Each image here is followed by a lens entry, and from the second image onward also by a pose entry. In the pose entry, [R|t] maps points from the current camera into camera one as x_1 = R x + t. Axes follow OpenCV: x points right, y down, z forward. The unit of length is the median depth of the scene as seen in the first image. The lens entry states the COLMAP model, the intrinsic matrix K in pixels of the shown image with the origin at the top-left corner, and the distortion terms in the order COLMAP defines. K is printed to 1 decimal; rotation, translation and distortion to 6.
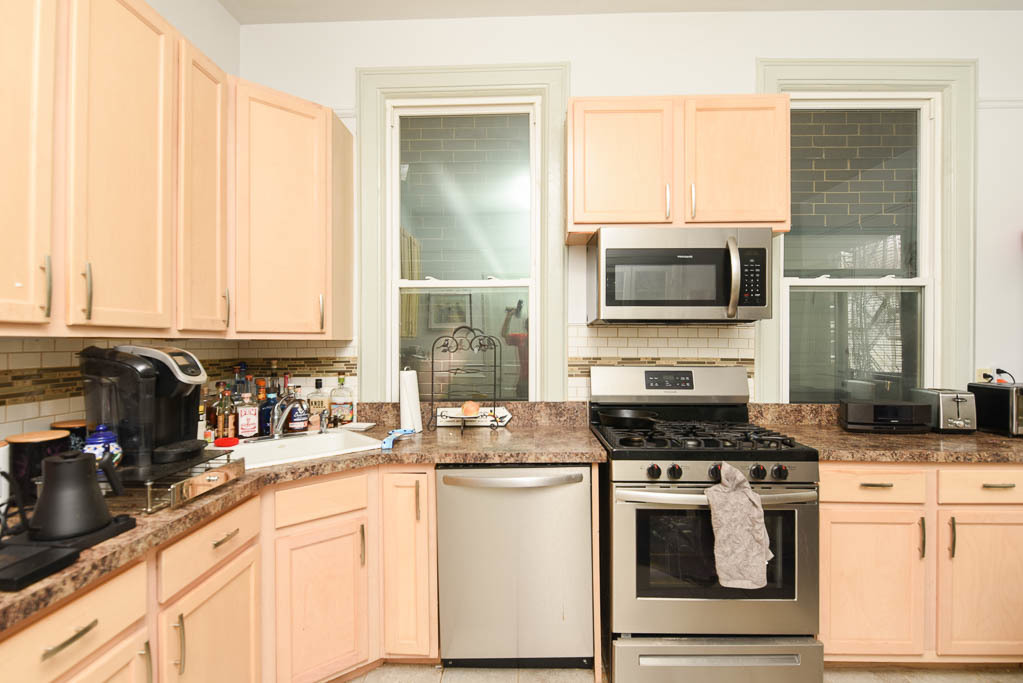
lens RADIAL K [[512.0, 0, 522.6], [0, 512.0, 336.2], [0, 0, 1]] dist [0.004993, -0.007070]
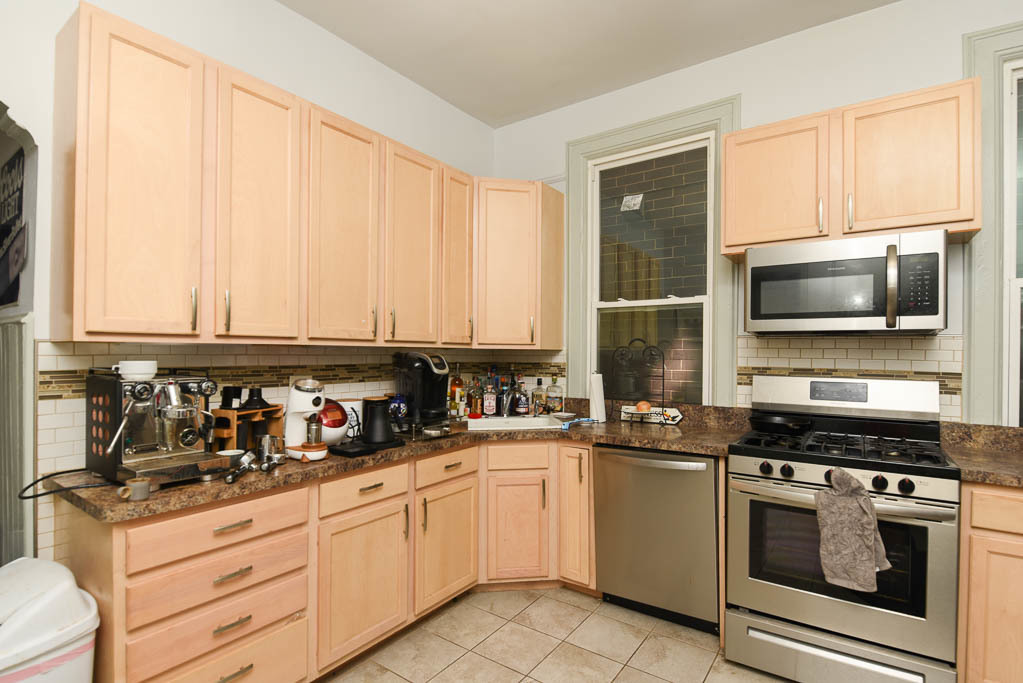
lens RADIAL K [[512.0, 0, 506.1], [0, 512.0, 346.9], [0, 0, 1]] dist [0.004993, -0.007070]
pose [[0.827330, 0.002117, -0.561712, 0.374467], [-0.002565, 0.999997, -0.000008, 0.000628], [0.561711, 0.001448, 0.827333, -0.221430]]
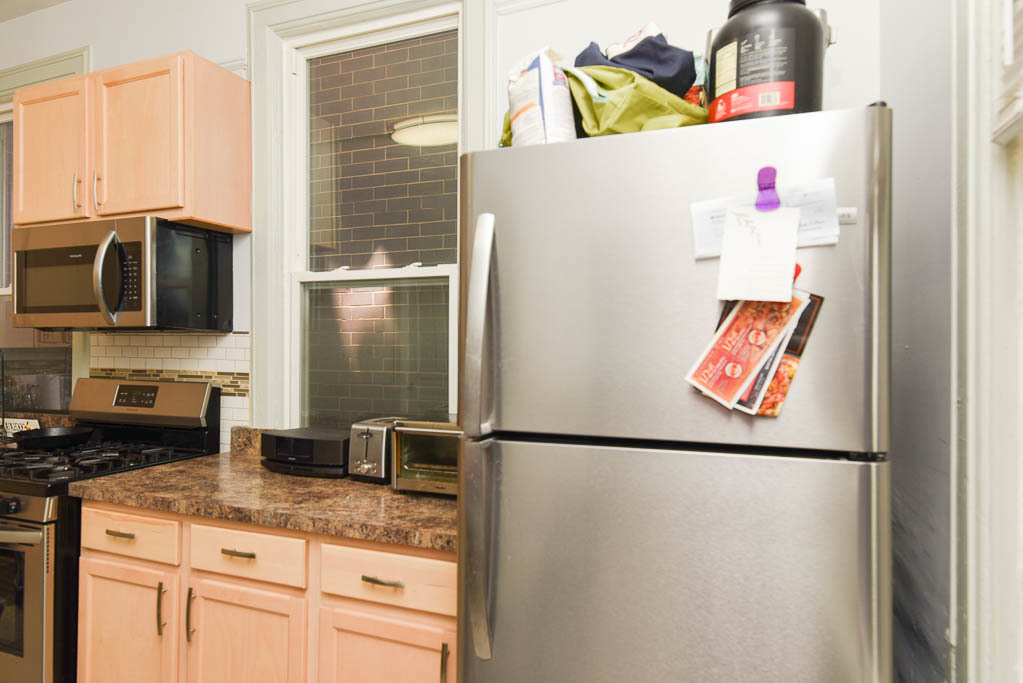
lens RADIAL K [[607.1, 0, 508.8], [0, 607.1, 337.5], [0, 0, 1]] dist [0.004922, 0.001479]
pose [[0.945685, -0.000084, -0.325086, 1.461190], [0.000259, 1.000000, 0.000495, -0.017013], [0.325085, -0.000552, 0.945684, 0.274923]]
